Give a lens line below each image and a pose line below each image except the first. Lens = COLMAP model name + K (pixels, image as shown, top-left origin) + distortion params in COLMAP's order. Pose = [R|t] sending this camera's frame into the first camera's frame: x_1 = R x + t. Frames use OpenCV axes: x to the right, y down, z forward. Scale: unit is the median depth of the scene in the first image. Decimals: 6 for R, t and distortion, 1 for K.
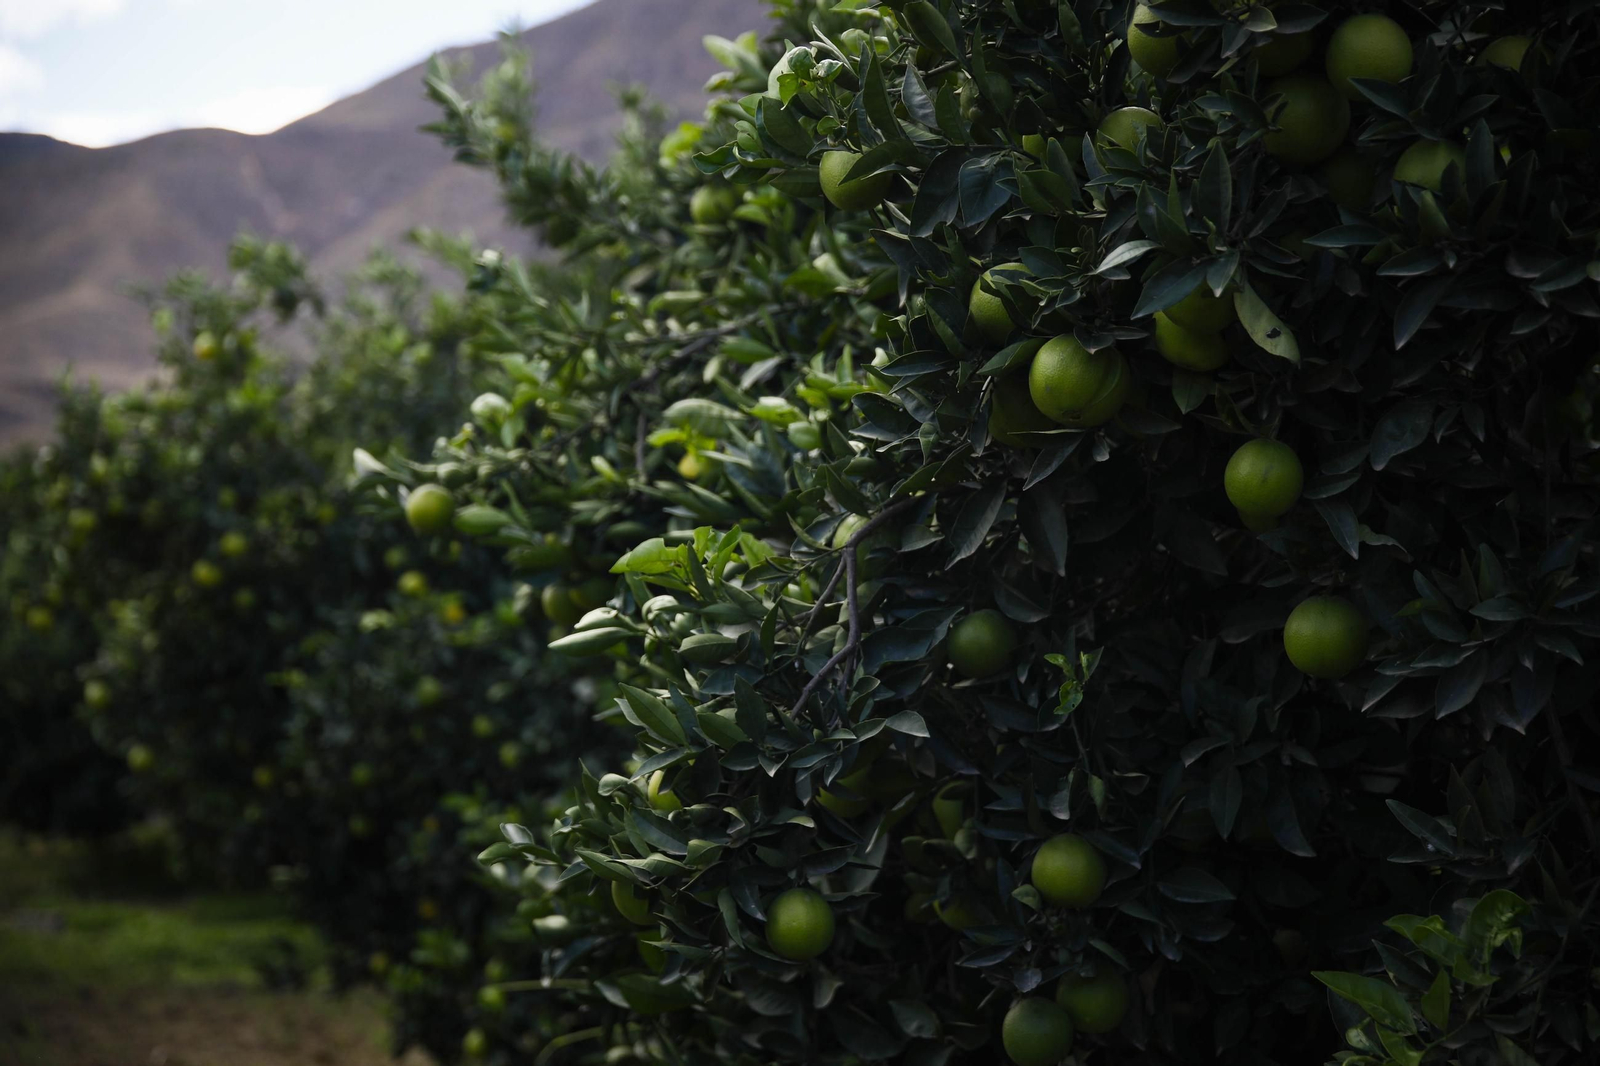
lens RADIAL K [[3262.0, 0, 847.8], [0, 3262.0, 531.1], [0, 0, 1]] dist [-0.181428, 3.285963]
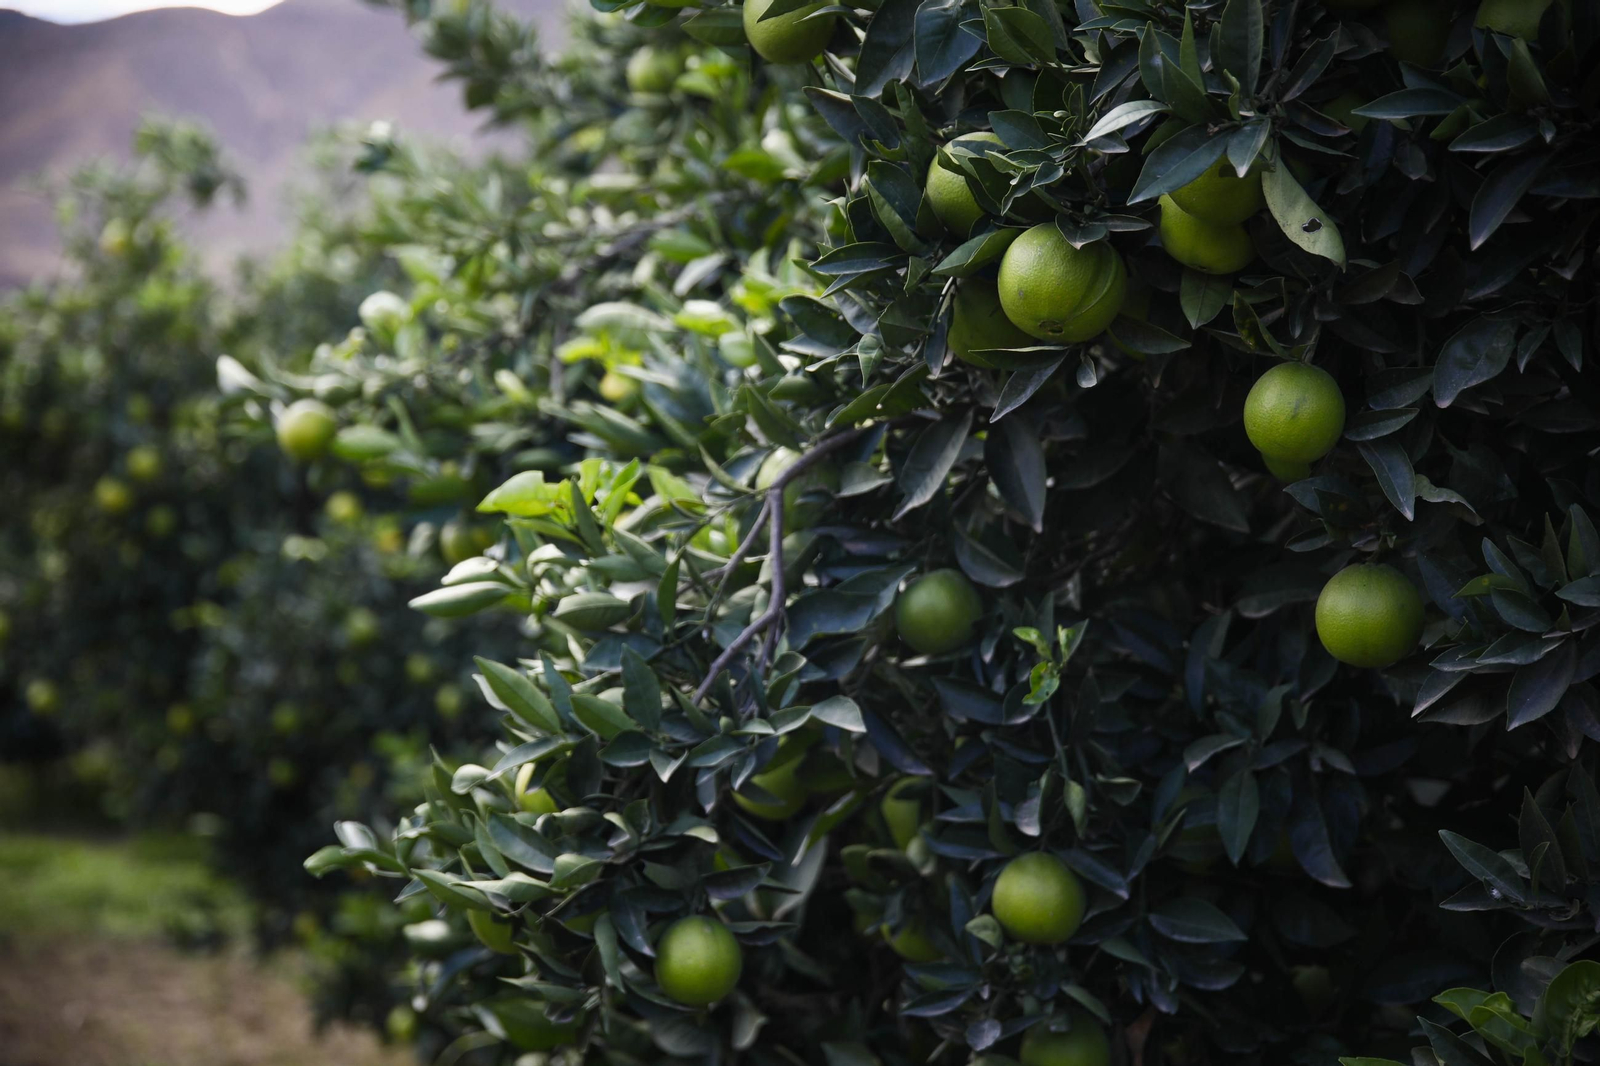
lens RADIAL K [[3499.4, 0, 799.1], [0, 3499.4, 633.1], [0, 0, 1]] dist [0.031808, 0.528438]
pose [[0.999644, 0.020914, -0.016564, 0.021838], [-0.020074, 0.998581, 0.049334, -0.002309], [0.017572, -0.048984, 0.998645, 0.141375]]
